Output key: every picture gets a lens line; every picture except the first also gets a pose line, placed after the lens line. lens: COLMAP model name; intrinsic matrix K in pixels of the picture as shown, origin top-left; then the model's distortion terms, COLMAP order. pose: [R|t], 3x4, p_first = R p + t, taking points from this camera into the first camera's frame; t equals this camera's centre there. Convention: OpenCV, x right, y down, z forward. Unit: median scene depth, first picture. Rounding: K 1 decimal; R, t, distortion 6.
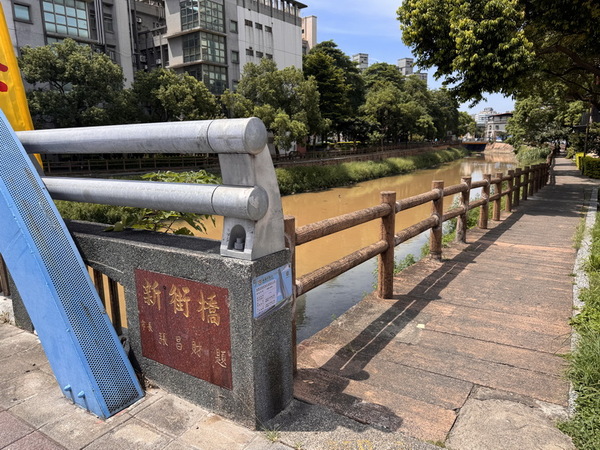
lens RADIAL K [[422.1, 0, 300.7], [0, 422.1, 226.6], [0, 0, 1]] dist [0.005098, -0.004500]
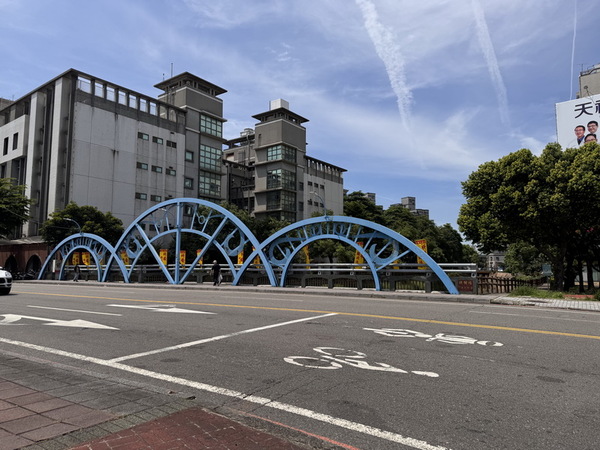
lens RADIAL K [[391.8, 0, 297.3], [0, 391.8, 225.2], [0, 0, 1]] dist [0.005170, -0.000624]
pose [[0.998685, 0.020658, -0.046916, -0.104483], [-0.033731, 0.953984, -0.297956, 0.048418], [0.038602, 0.299146, 0.953426, -0.224503]]
